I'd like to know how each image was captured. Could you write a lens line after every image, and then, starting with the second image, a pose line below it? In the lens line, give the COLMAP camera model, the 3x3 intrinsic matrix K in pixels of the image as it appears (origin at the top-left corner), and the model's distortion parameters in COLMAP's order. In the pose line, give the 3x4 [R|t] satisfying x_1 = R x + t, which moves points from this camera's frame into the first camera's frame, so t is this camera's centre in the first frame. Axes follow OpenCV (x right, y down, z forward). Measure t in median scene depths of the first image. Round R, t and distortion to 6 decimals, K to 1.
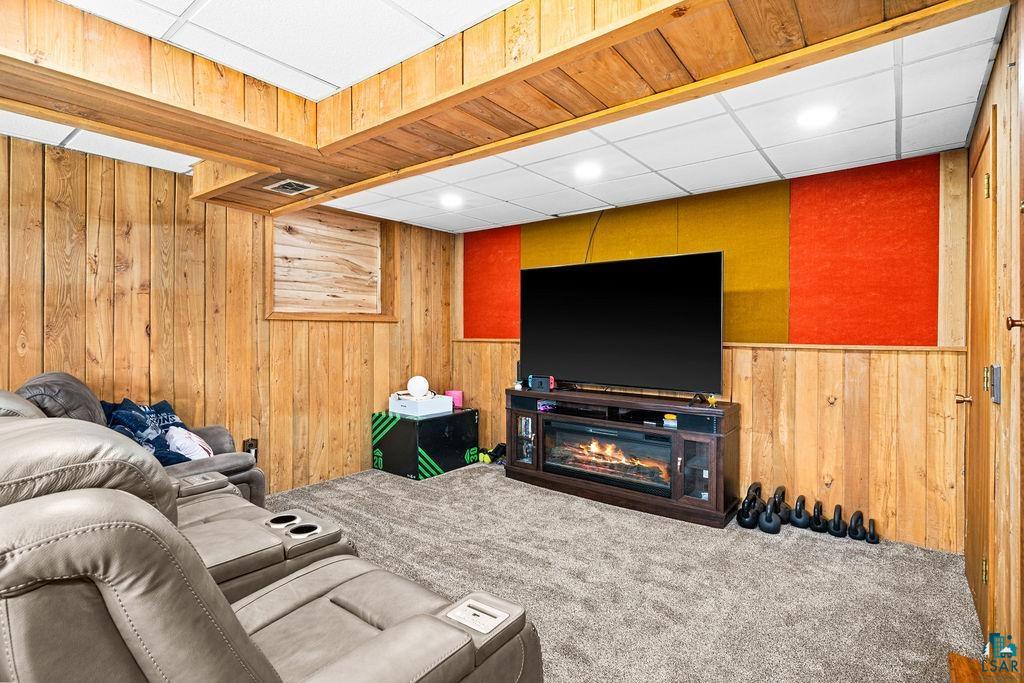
lens RADIAL K [[500.1, 0, 510.4], [0, 500.1, 338.4], [0, 0, 1]] dist [-0.000860, 0.001893]
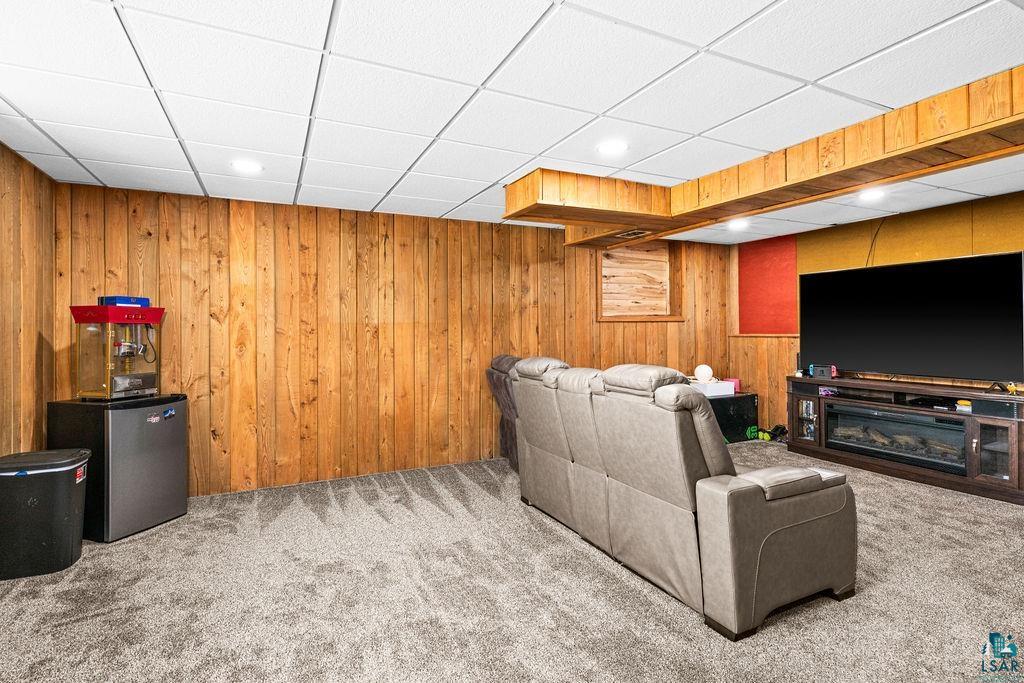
lens RADIAL K [[500.1, 0, 514.5], [0, 500.1, 330.4], [0, 0, 1]] dist [-0.000860, 0.001893]
pose [[0.900719, -0.011250, -0.434257, -0.077623], [0.006779, 0.999907, -0.011845, 0.002861], [0.434350, 0.007725, 0.900711, -0.358092]]
